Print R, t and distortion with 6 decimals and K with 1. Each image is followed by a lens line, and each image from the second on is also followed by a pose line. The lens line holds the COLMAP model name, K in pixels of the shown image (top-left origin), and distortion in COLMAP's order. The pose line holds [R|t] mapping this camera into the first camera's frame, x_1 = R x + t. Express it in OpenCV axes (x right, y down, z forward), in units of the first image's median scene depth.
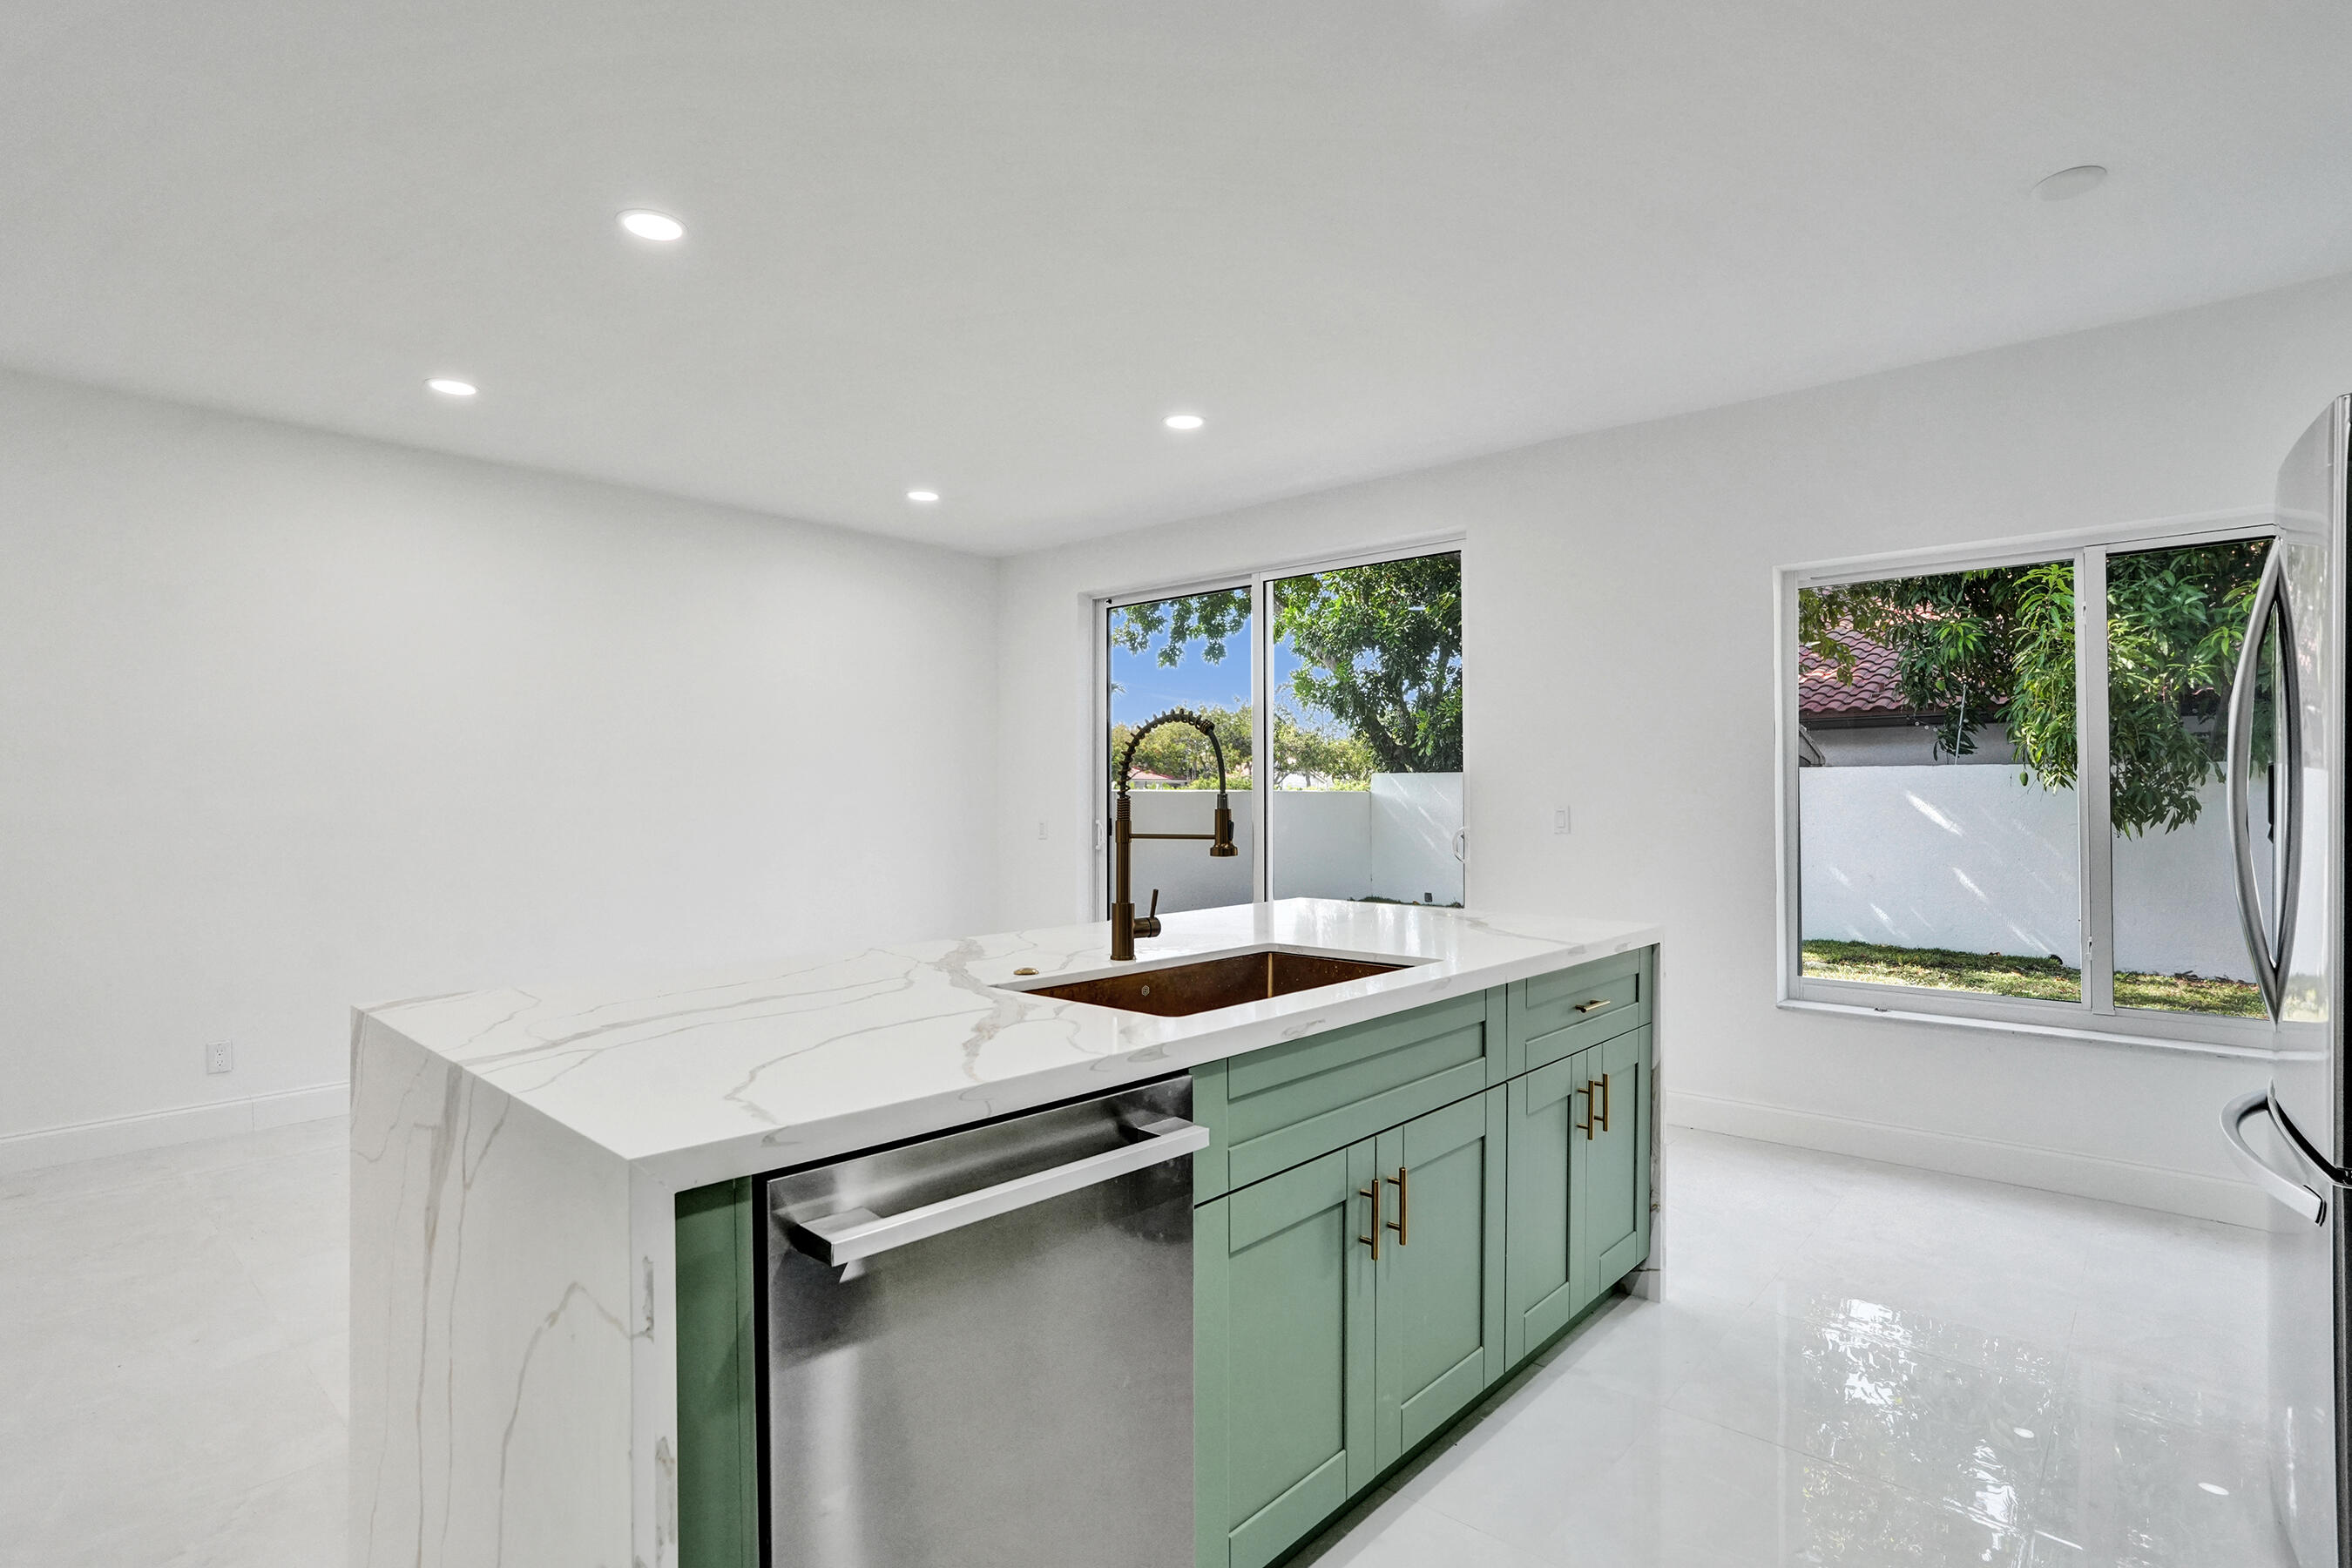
lens RADIAL K [[1139.2, 0, 1158.8], [0, 1139.2, 778.5], [0, 0, 1]] dist [-0.054411, 0.020653]
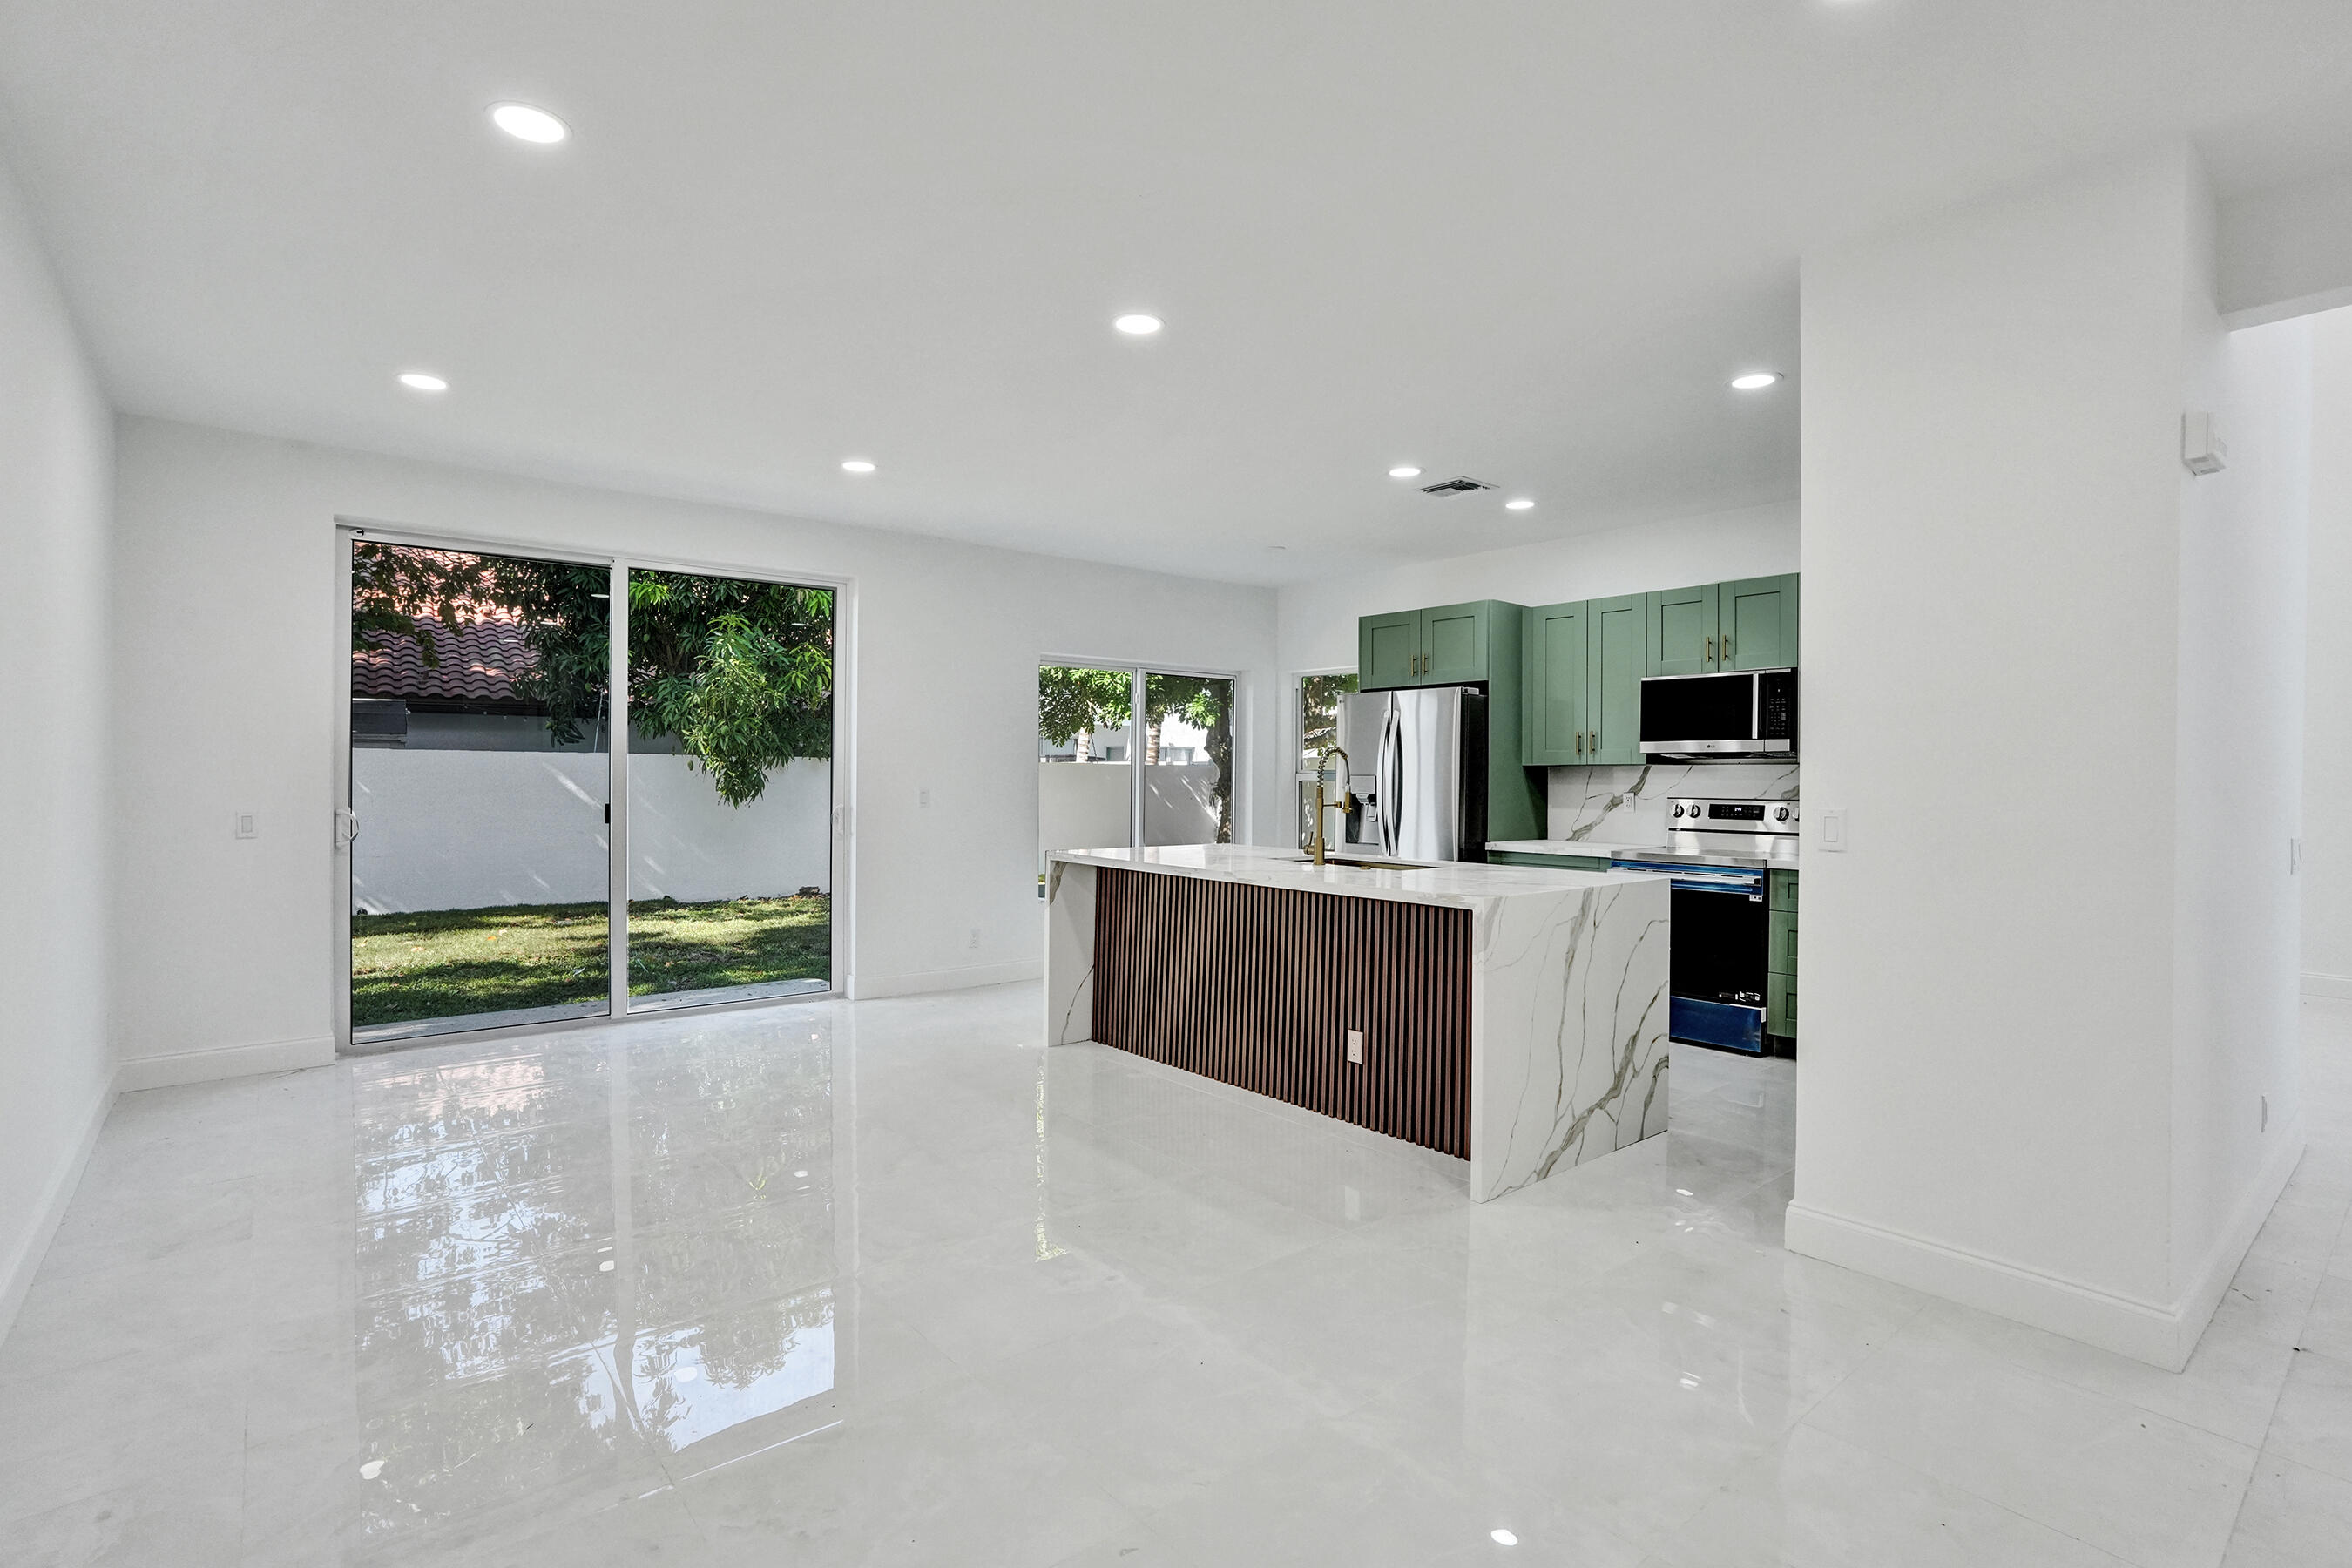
lens RADIAL K [[1139.2, 0, 1163.1], [0, 1139.2, 782.2], [0, 0, 1]] dist [-0.054411, 0.020653]
pose [[0.149606, 0.000101, 0.988746, -0.502928], [-0.024447, 0.999695, 0.003597, 0.001232], [-0.988443, -0.024710, 0.149563, 0.230092]]
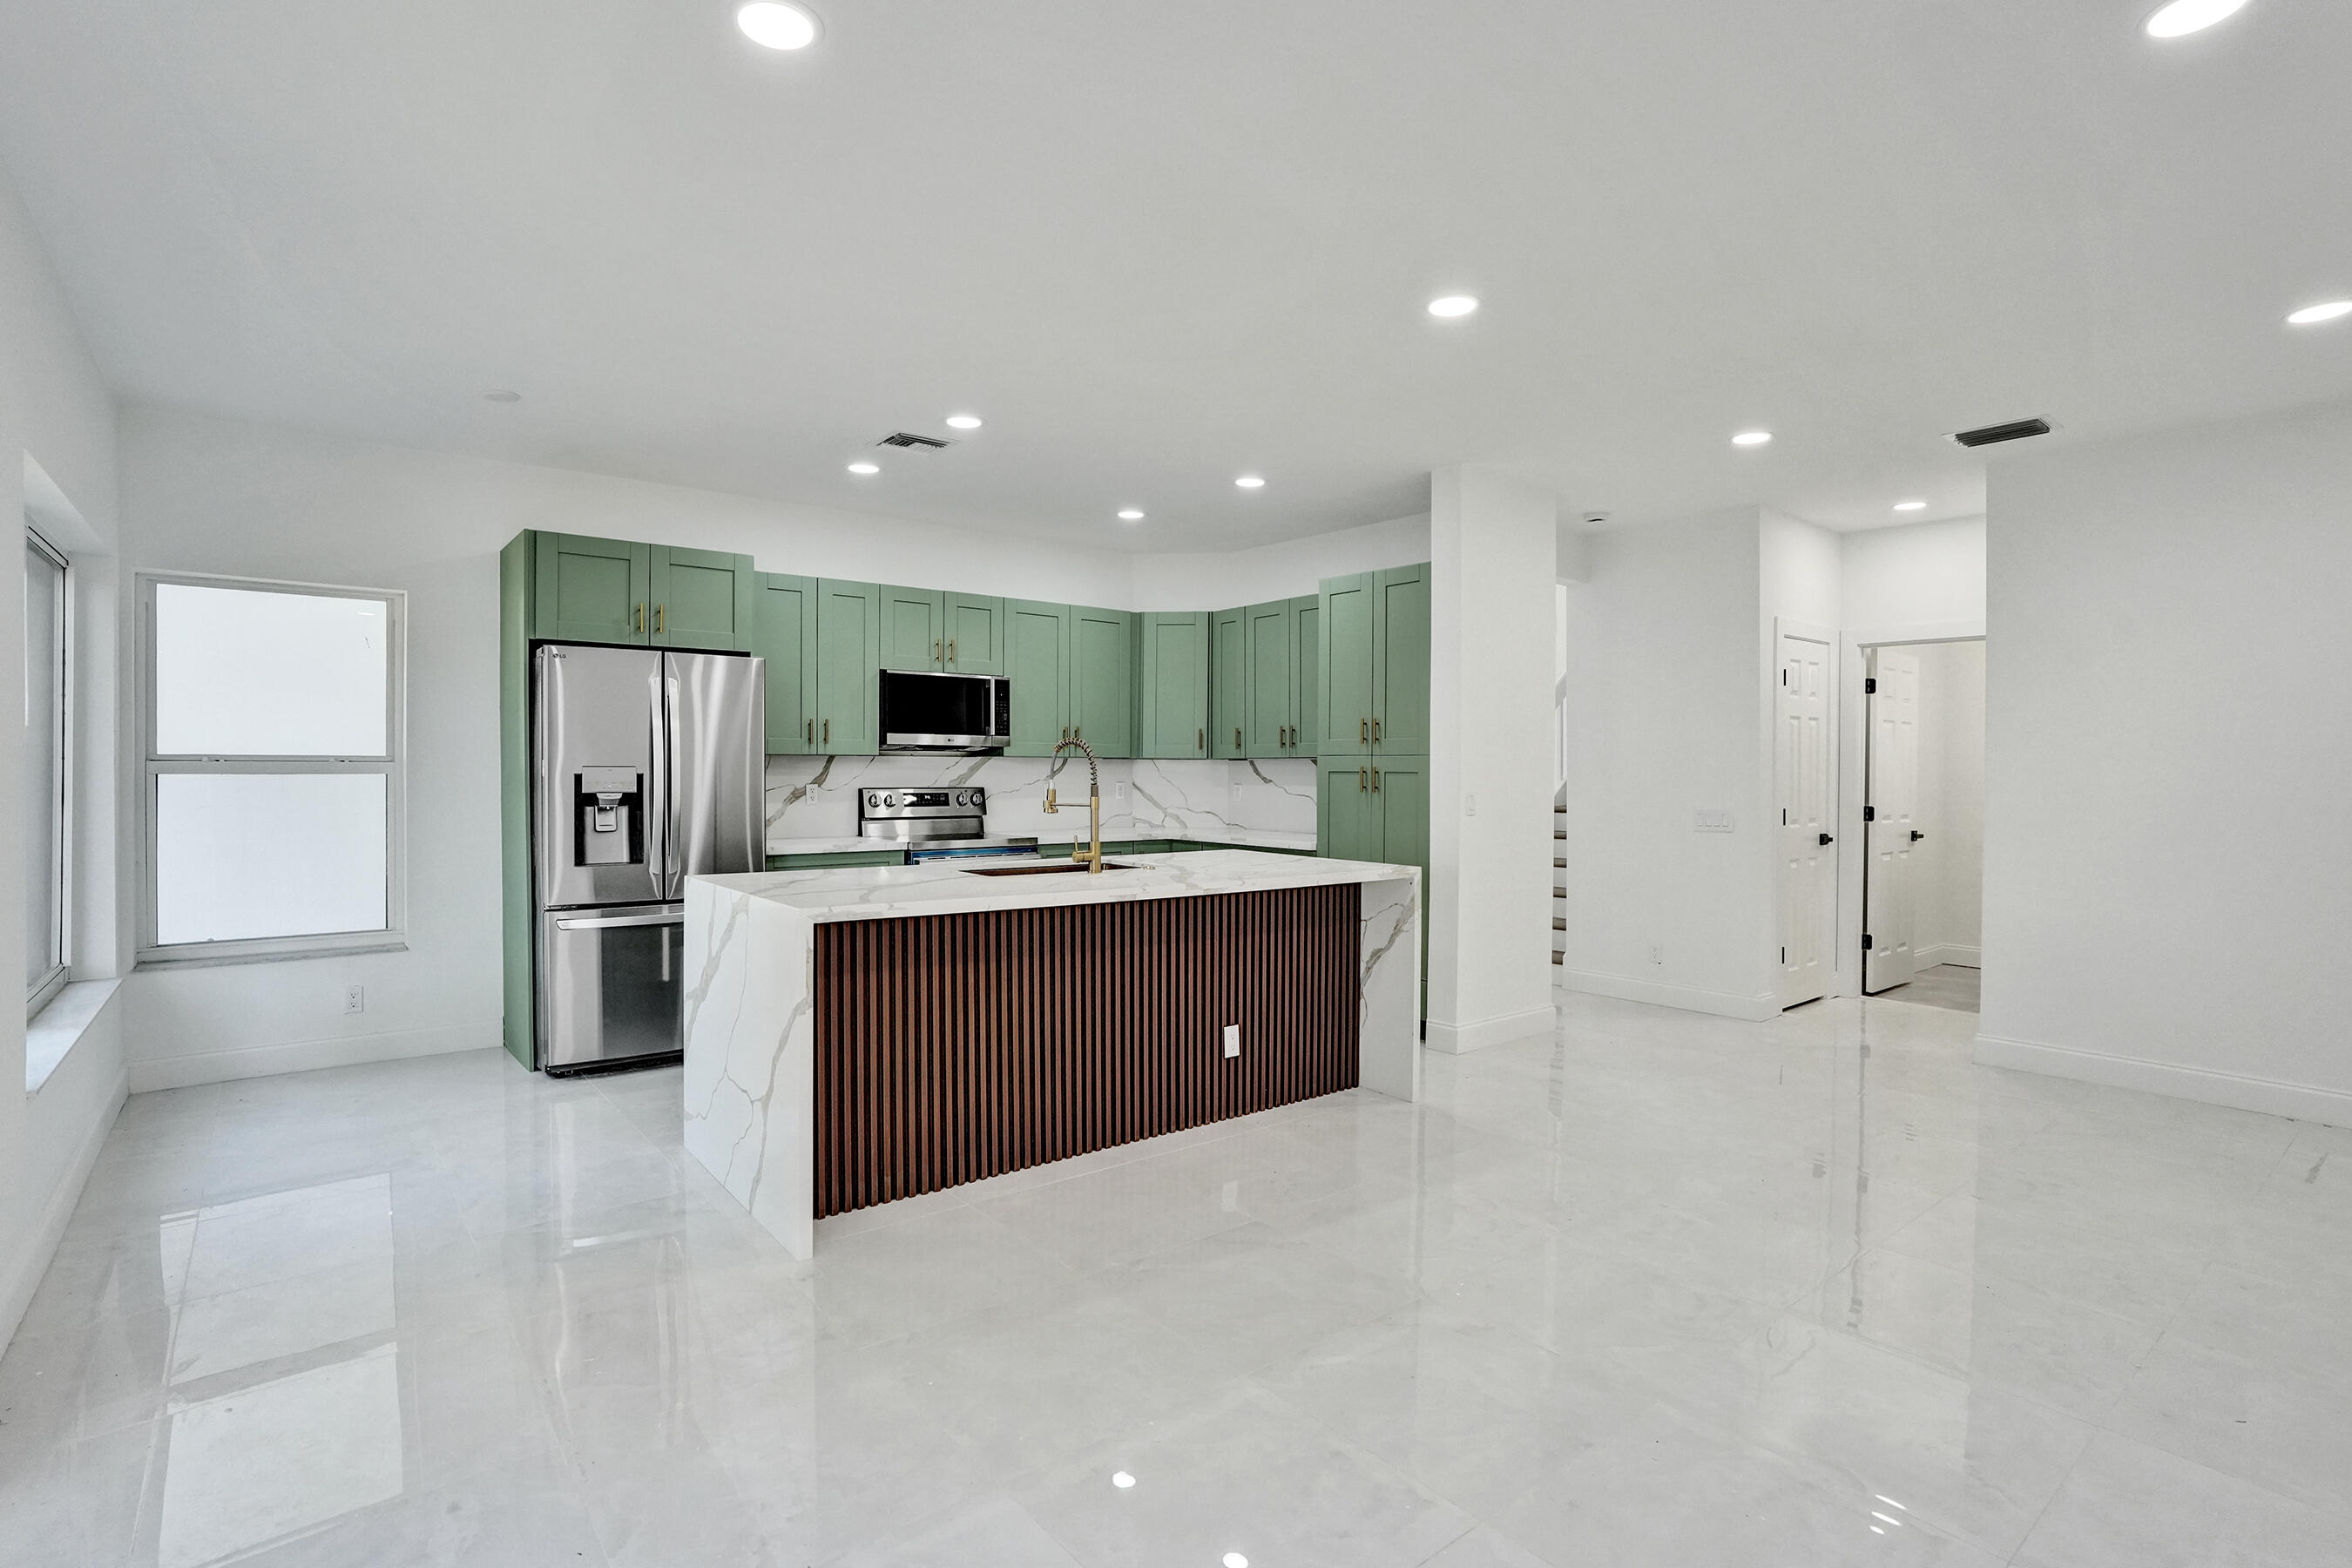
lens RADIAL K [[1139.2, 0, 1161.5], [0, 1139.2, 787.9], [0, 0, 1]] dist [-0.054411, 0.020653]
pose [[-0.988109, -0.002936, 0.153726, -0.097876], [-0.003218, 0.999994, -0.001584, 0.005682], [-0.153721, -0.002060, -0.988112, 0.660562]]
